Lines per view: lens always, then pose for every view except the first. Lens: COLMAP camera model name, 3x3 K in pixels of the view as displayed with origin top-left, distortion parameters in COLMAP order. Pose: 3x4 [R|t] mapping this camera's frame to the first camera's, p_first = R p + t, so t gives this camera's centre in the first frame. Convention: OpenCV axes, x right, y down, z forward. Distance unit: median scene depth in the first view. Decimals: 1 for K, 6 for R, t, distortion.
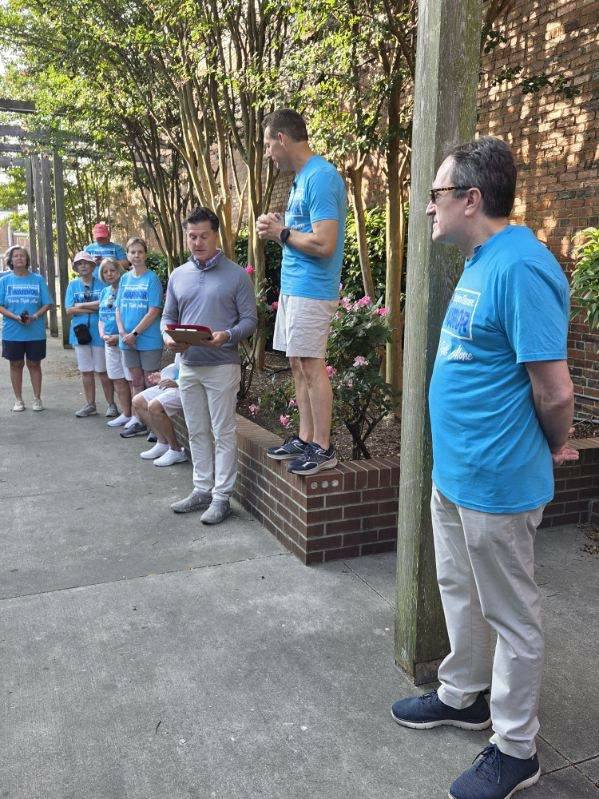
lens RADIAL K [[693.6, 0, 303.1], [0, 693.6, 380.1], [0, 0, 1]] dist [0.113173, -0.017837]
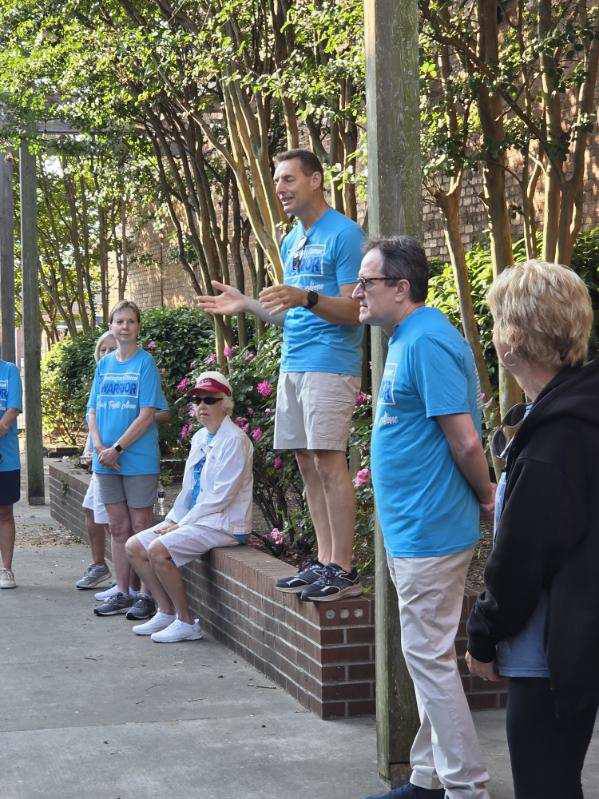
lens RADIAL K [[1806.3, 0, 299.5], [0, 1806.3, 399.5], [0, 0, 1]] dist [0.038704, 0.344515]
pose [[0.984043, -0.022210, -0.176537, 0.321988], [0.000246, 0.992348, -0.123475, 0.150708], [0.177928, 0.121461, 0.976519, -0.953762]]
